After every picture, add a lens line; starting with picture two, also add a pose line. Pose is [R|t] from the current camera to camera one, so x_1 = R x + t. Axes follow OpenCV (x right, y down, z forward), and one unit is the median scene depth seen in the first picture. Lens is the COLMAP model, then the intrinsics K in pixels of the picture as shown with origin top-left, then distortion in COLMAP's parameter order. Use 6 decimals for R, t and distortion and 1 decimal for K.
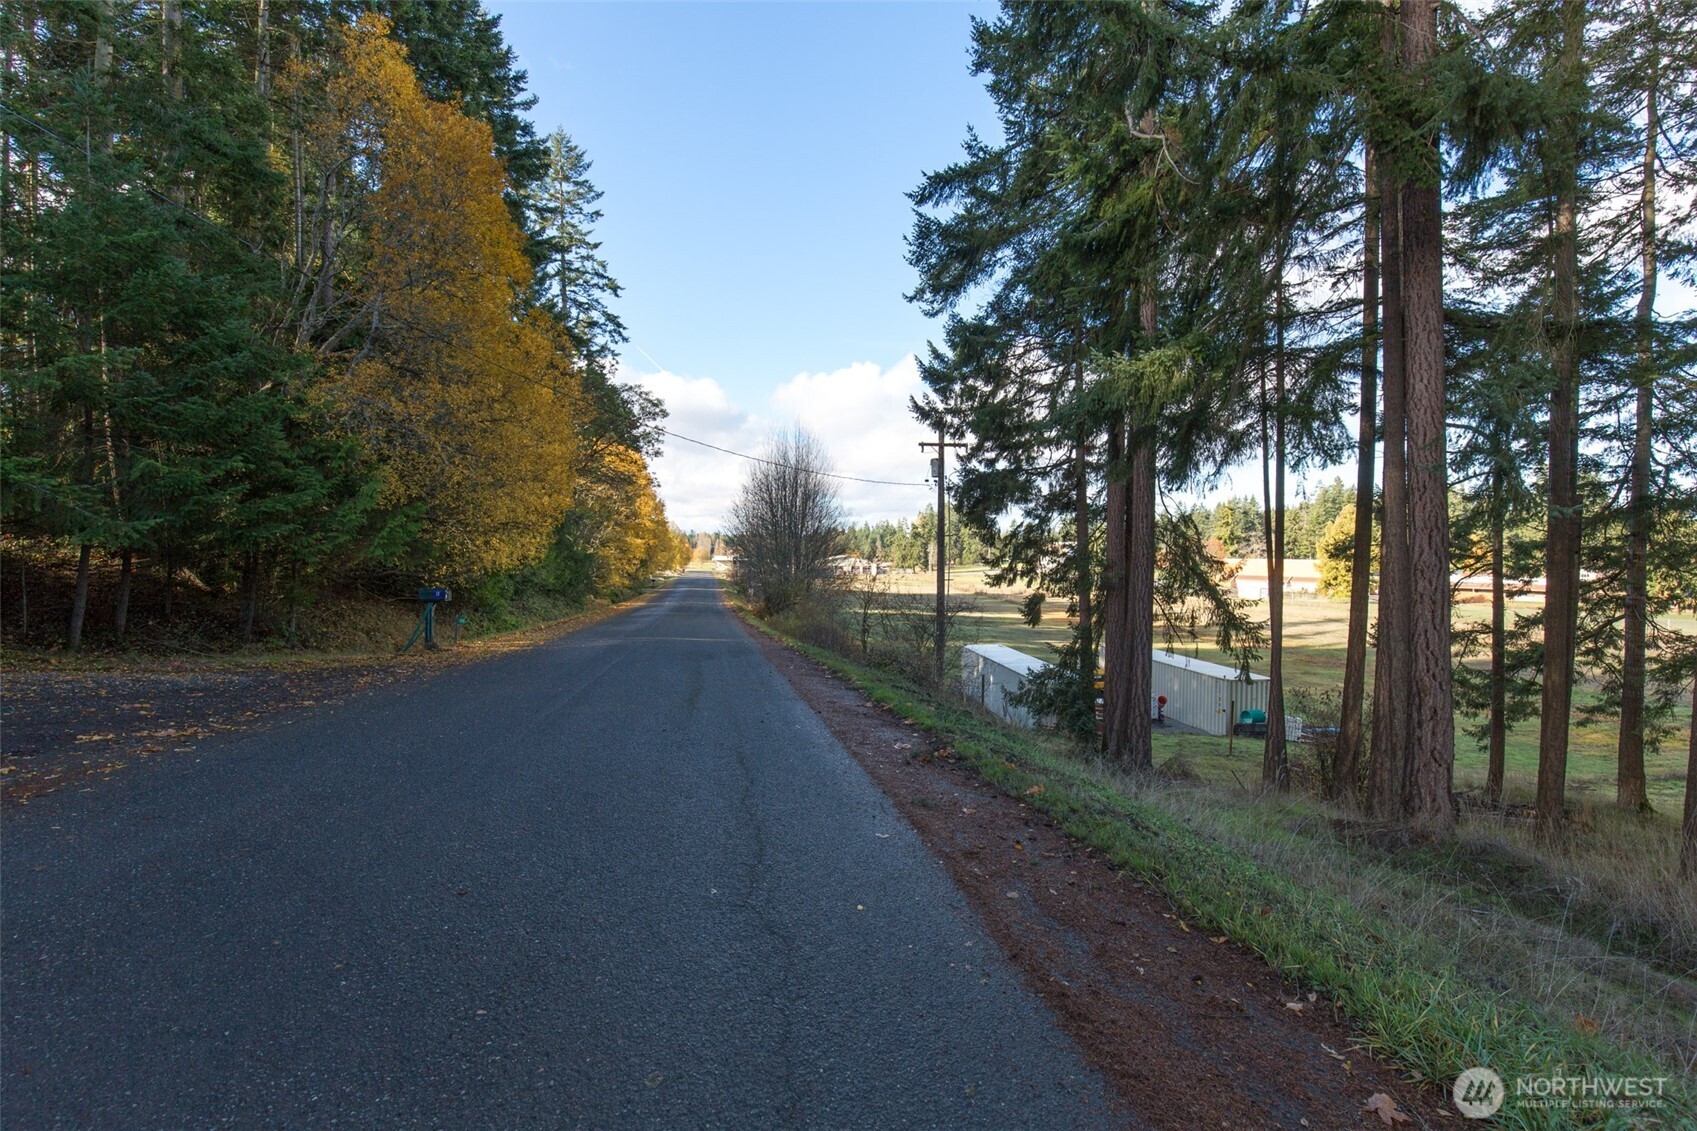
lens RADIAL K [[756.9, 0, 853.4], [0, 756.9, 566.8], [0, 0, 1]] dist [0.020540, -0.014546]
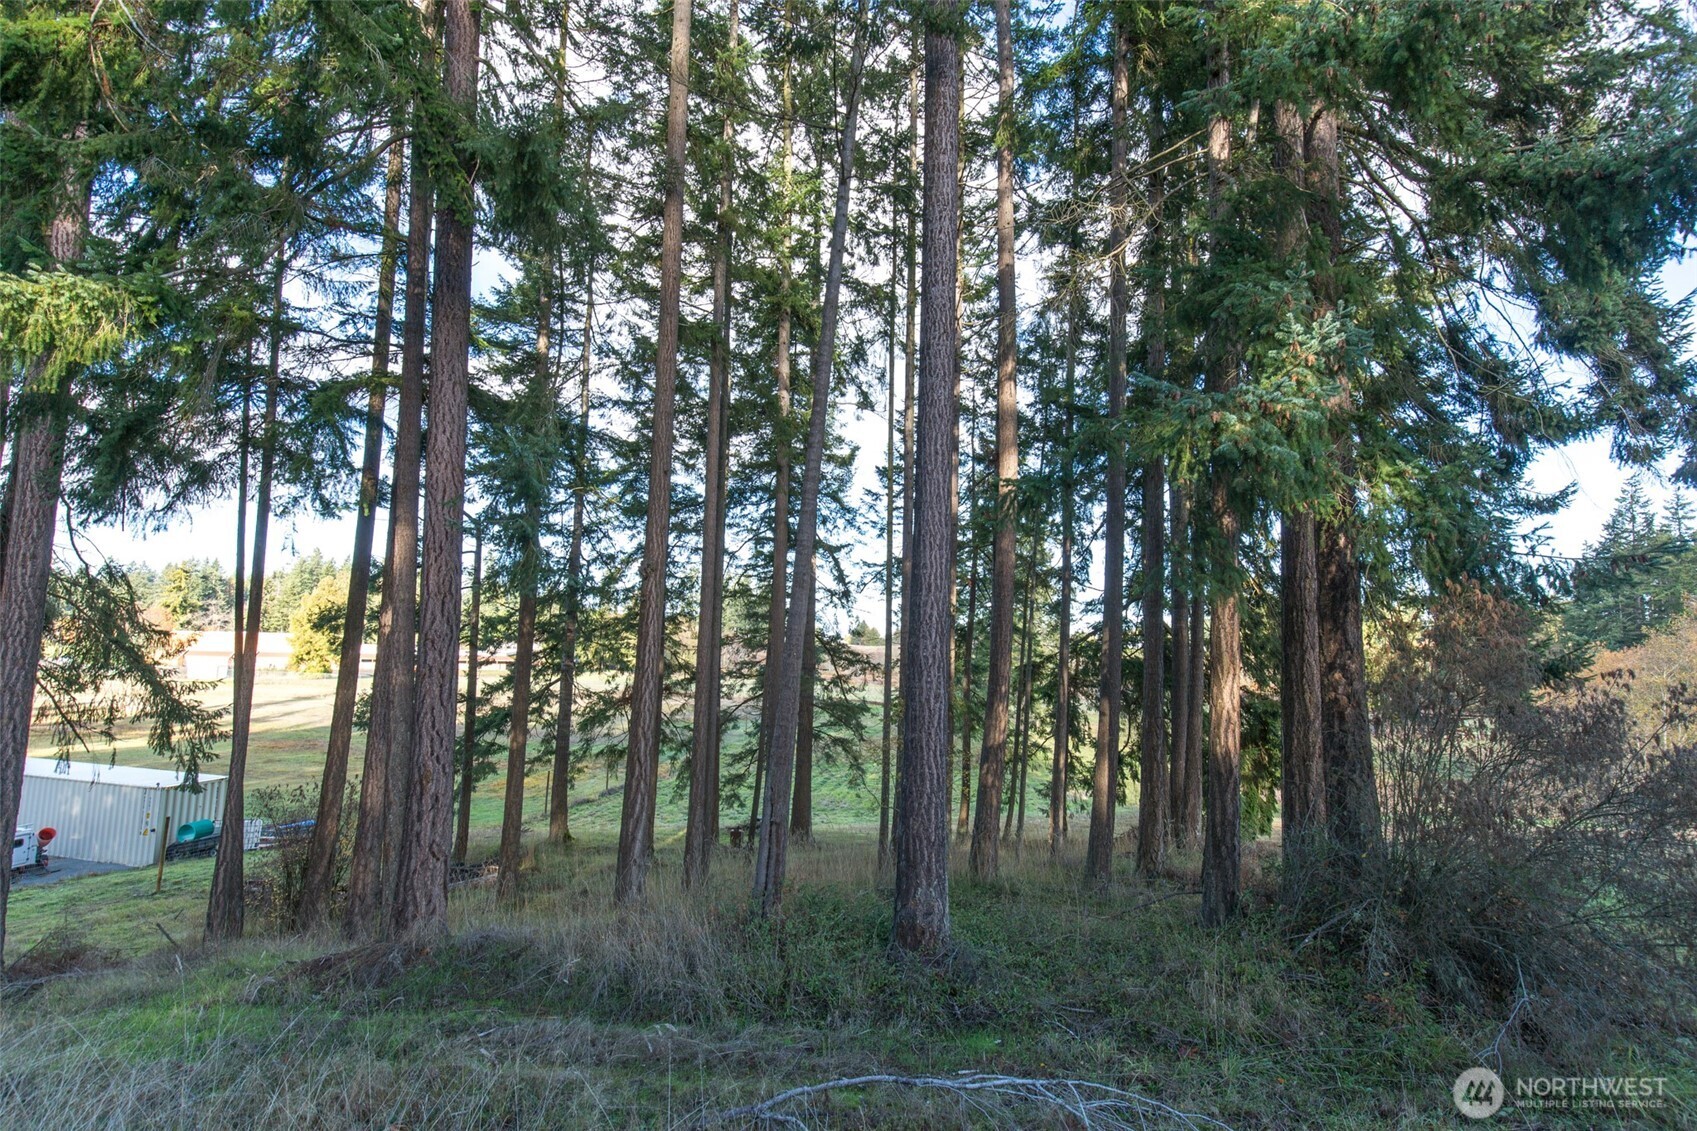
lens RADIAL K [[756.9, 0, 846.4], [0, 756.9, 568.0], [0, 0, 1]] dist [0.020540, -0.014546]
pose [[0.383511, 0.088694, 0.919268, 0.049761], [-0.001159, 0.995423, -0.095558, 0.002363], [-0.923536, 0.035582, 0.381858, 0.100249]]
